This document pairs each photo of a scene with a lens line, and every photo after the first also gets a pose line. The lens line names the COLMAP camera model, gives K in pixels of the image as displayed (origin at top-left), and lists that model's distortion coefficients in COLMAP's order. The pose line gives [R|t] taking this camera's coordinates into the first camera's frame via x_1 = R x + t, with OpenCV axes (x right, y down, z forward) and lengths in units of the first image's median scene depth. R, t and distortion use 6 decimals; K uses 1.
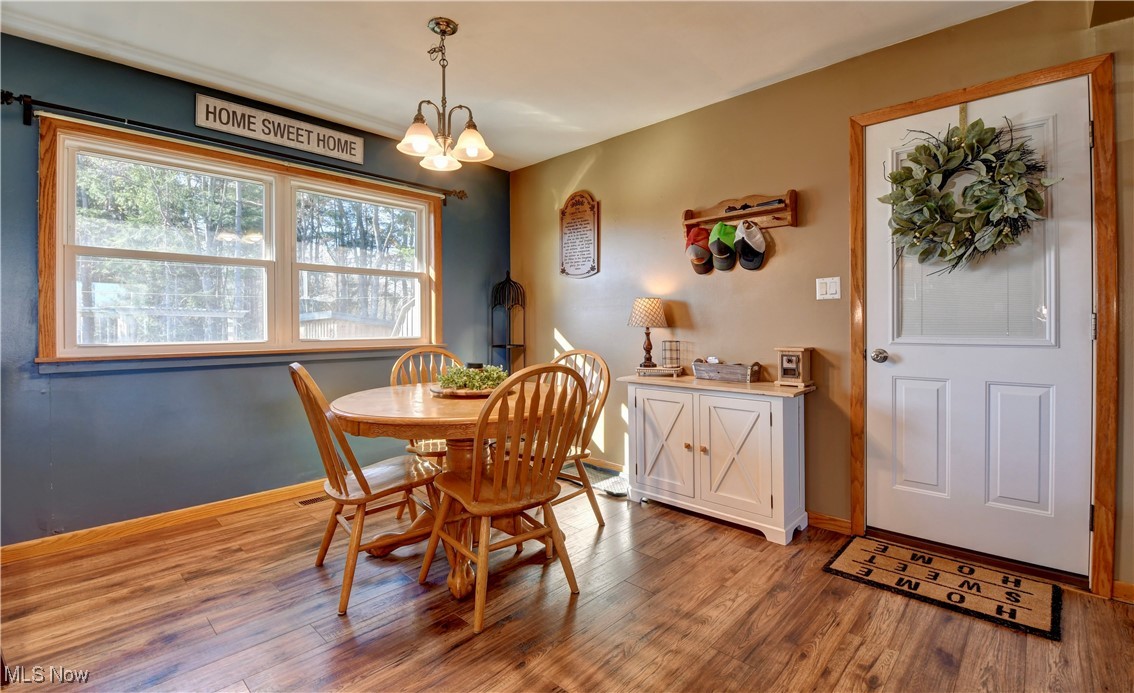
lens RADIAL K [[507.3, 0, 565.7], [0, 507.3, 341.8], [0, 0, 1]] dist [-0.005081, -0.000835]
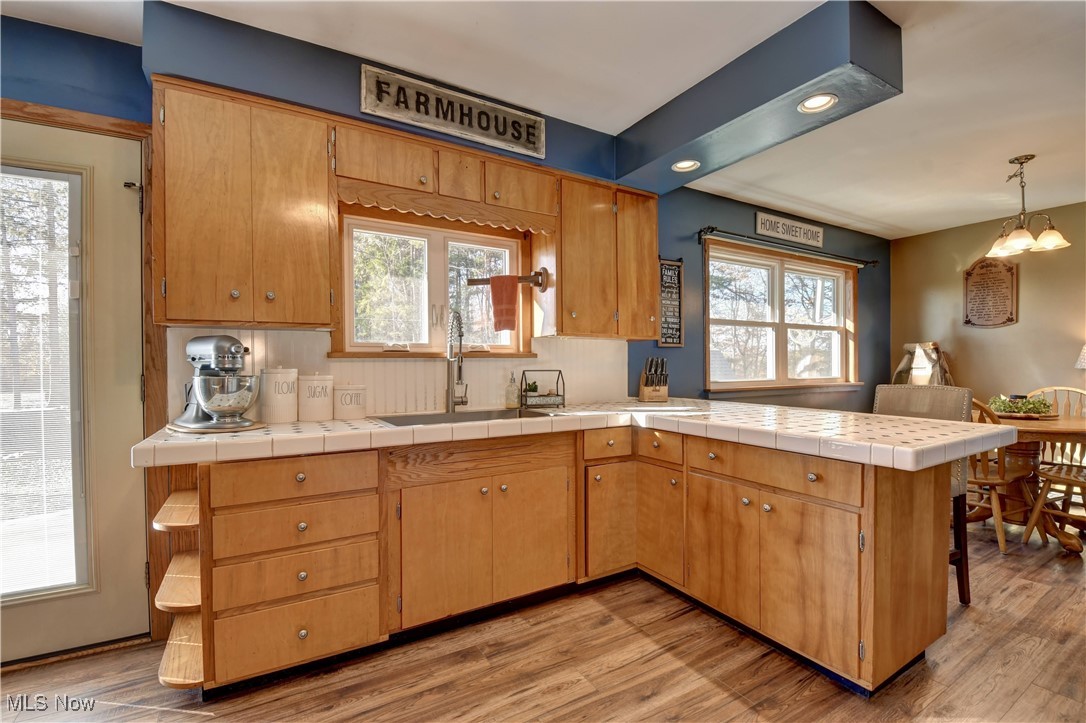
lens RADIAL K [[482.5, 0, 544.6], [0, 482.5, 363.0], [0, 0, 1]] dist [-0.000223, 0.000025]
pose [[0.964525, 0.001184, -0.263989, -0.786480], [-0.008204, 0.999641, -0.025491, -0.006544], [0.263864, 0.026752, 0.964189, -0.422891]]
